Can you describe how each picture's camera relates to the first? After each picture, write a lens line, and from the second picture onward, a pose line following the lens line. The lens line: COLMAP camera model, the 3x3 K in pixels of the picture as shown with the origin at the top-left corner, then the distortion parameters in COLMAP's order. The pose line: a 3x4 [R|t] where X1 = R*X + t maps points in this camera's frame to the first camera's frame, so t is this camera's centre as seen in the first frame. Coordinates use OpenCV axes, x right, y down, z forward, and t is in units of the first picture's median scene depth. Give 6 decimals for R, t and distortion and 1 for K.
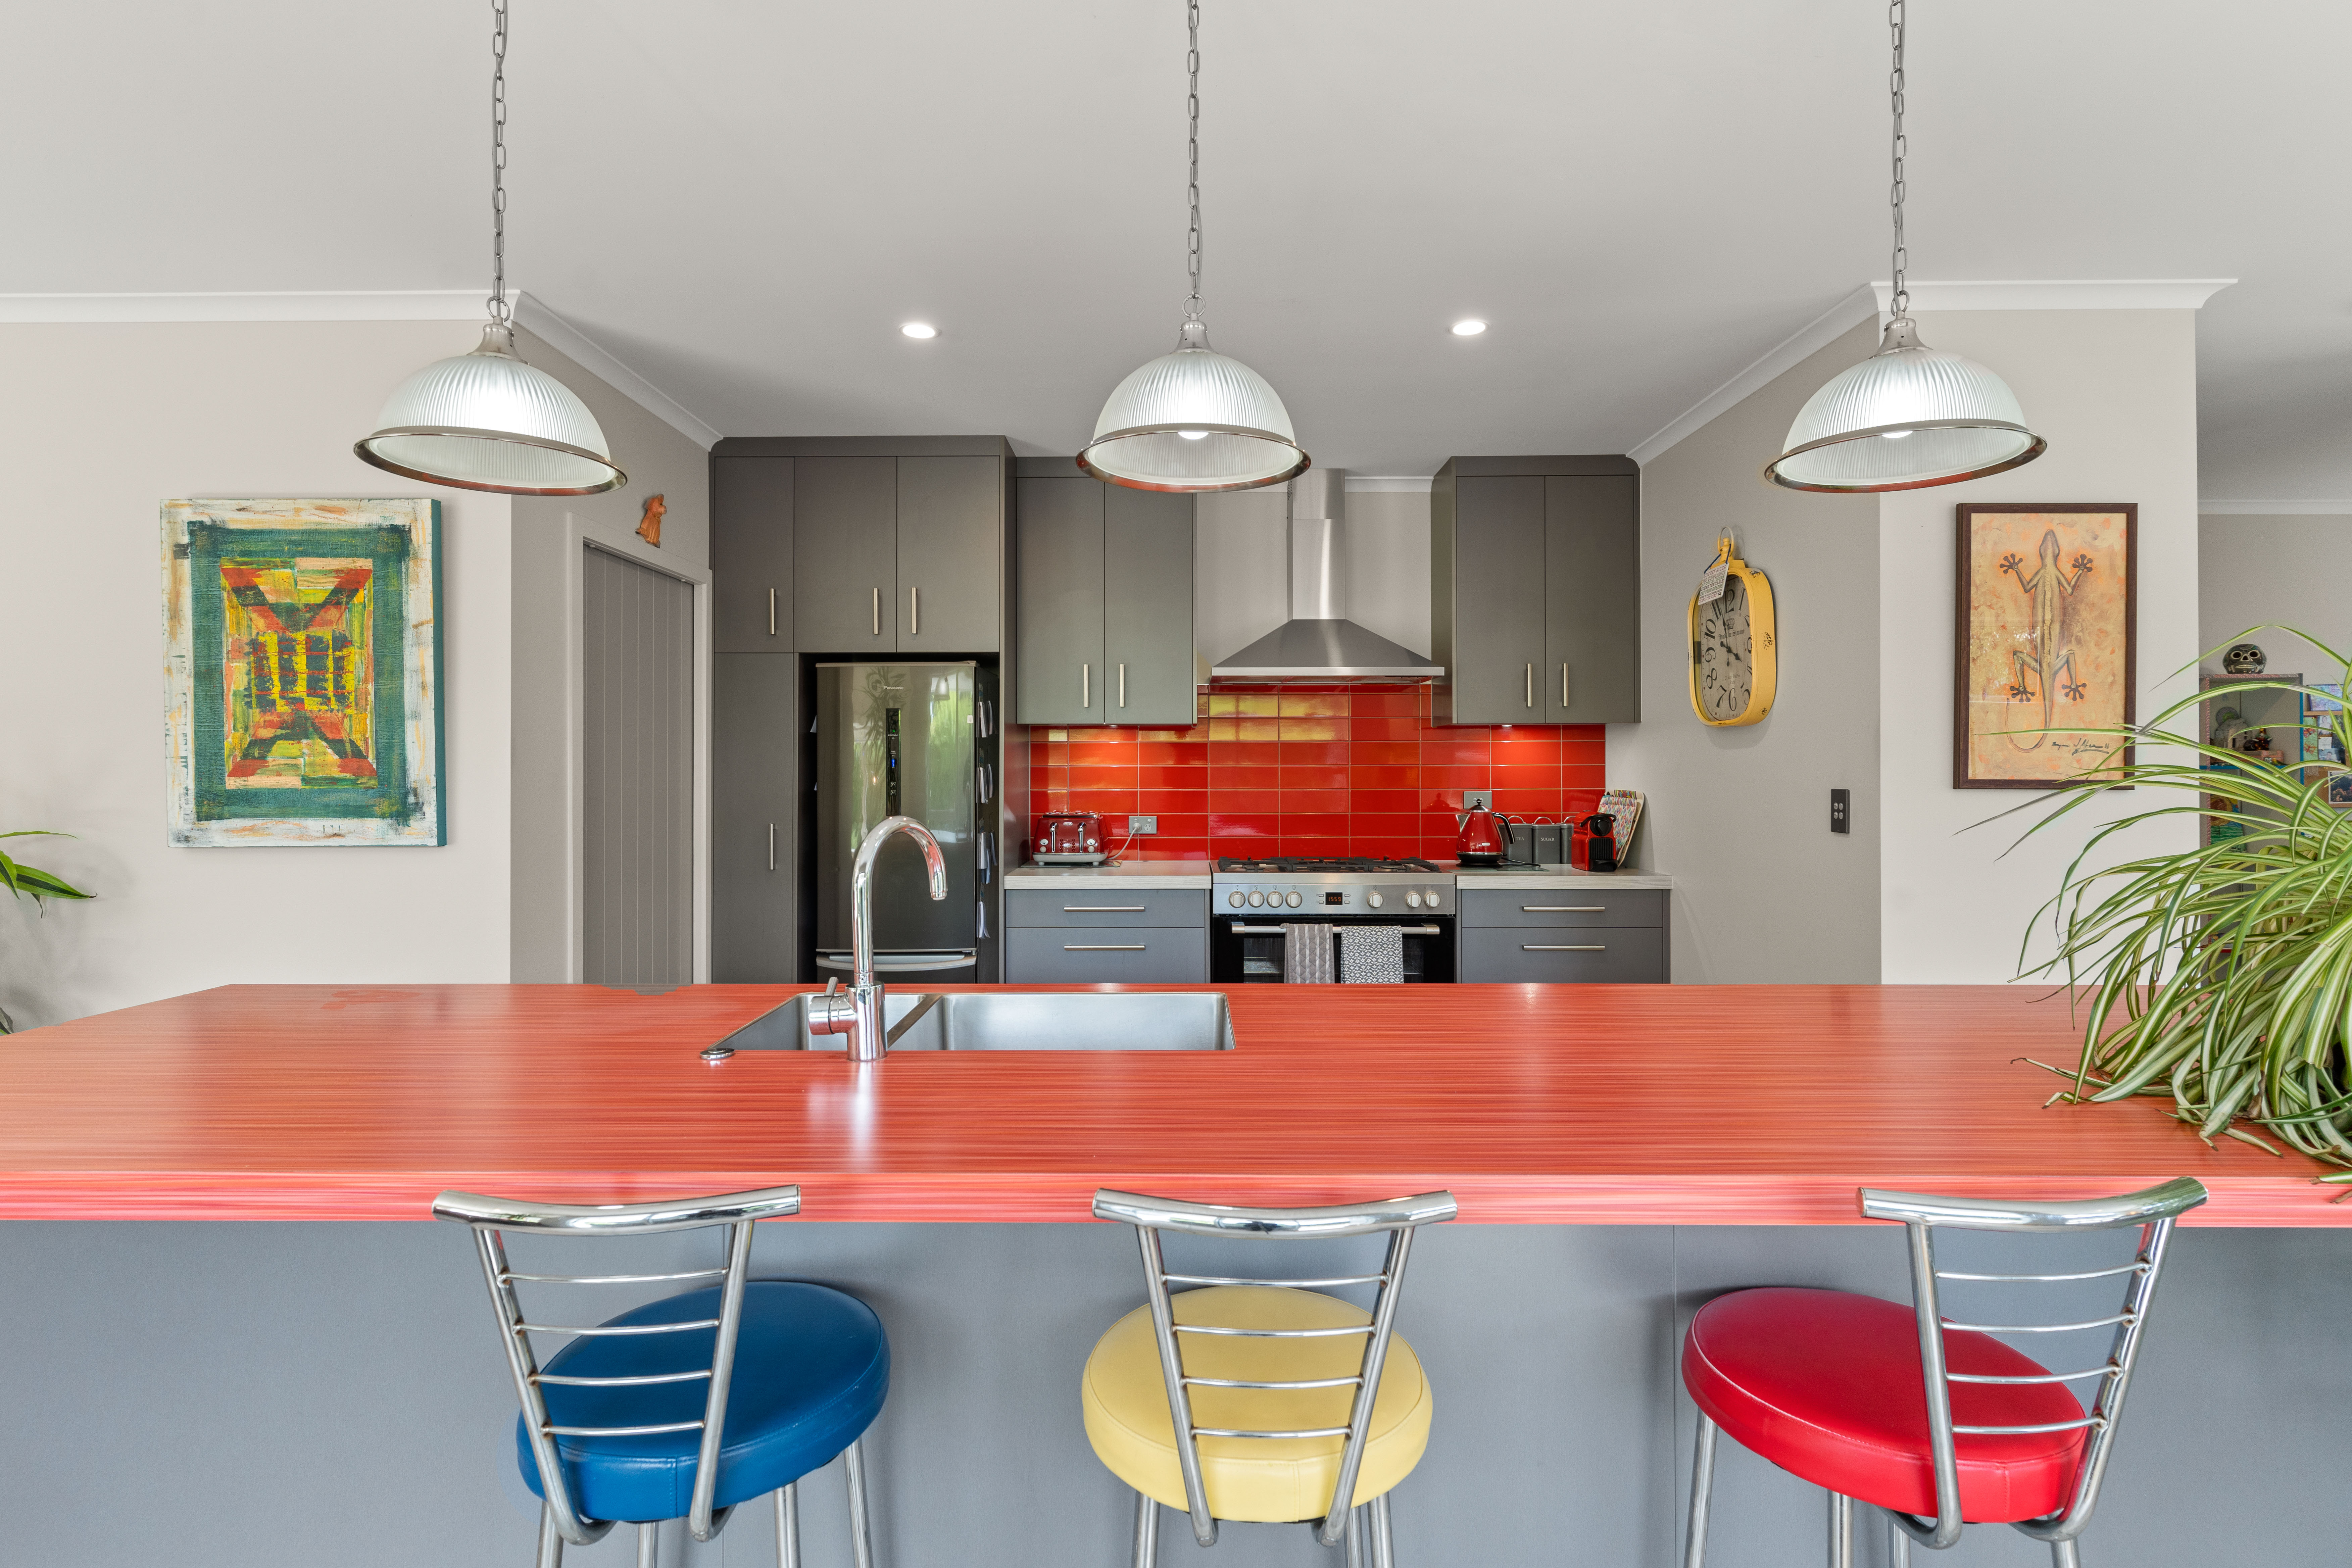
lens RADIAL K [[1114.2, 0, 1175.6], [0, 1114.2, 774.8], [0, 0, 1]] dist [-0.013561, 0.000255]
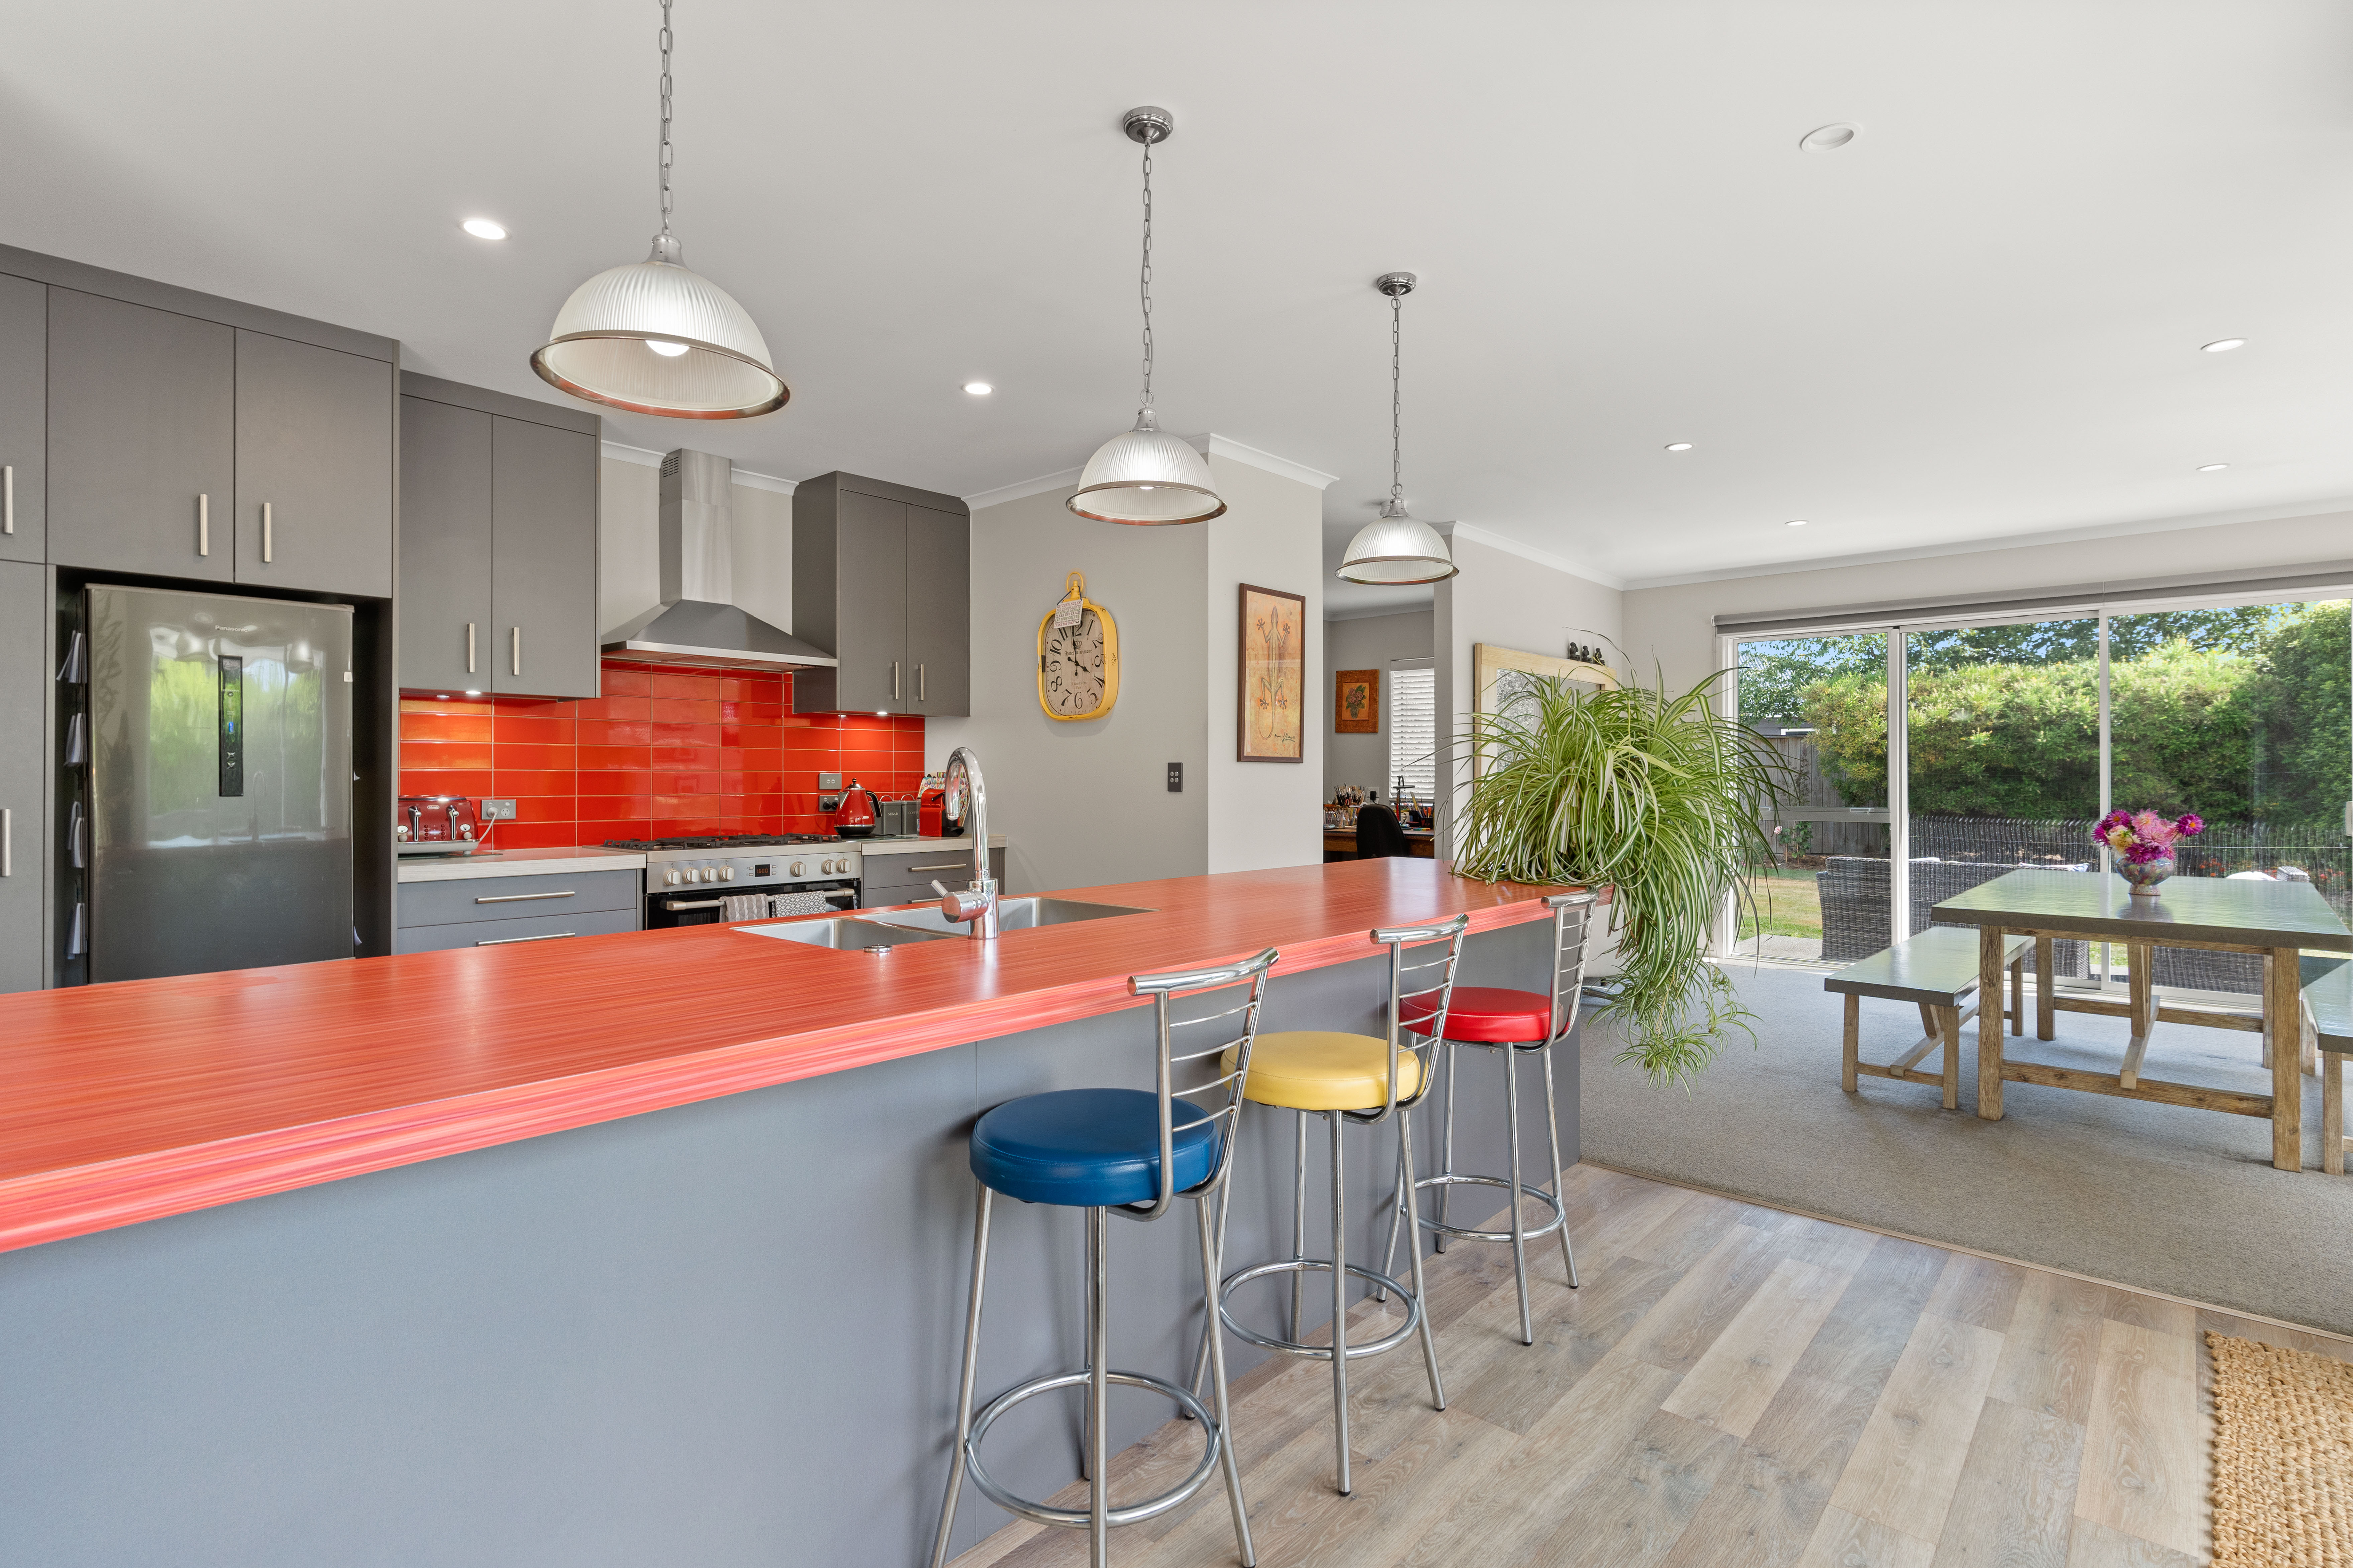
lens RADIAL K [[1124.8, 0, 1176.5], [0, 1124.8, 784.0], [0, 0, 1]] dist [-0.000039, 0.000048]
pose [[0.653349, -0.002758, 0.757052, -0.411491], [0.005011, 0.999987, -0.000682, 0.032325], [-0.757040, 0.004239, 0.653355, 0.006657]]
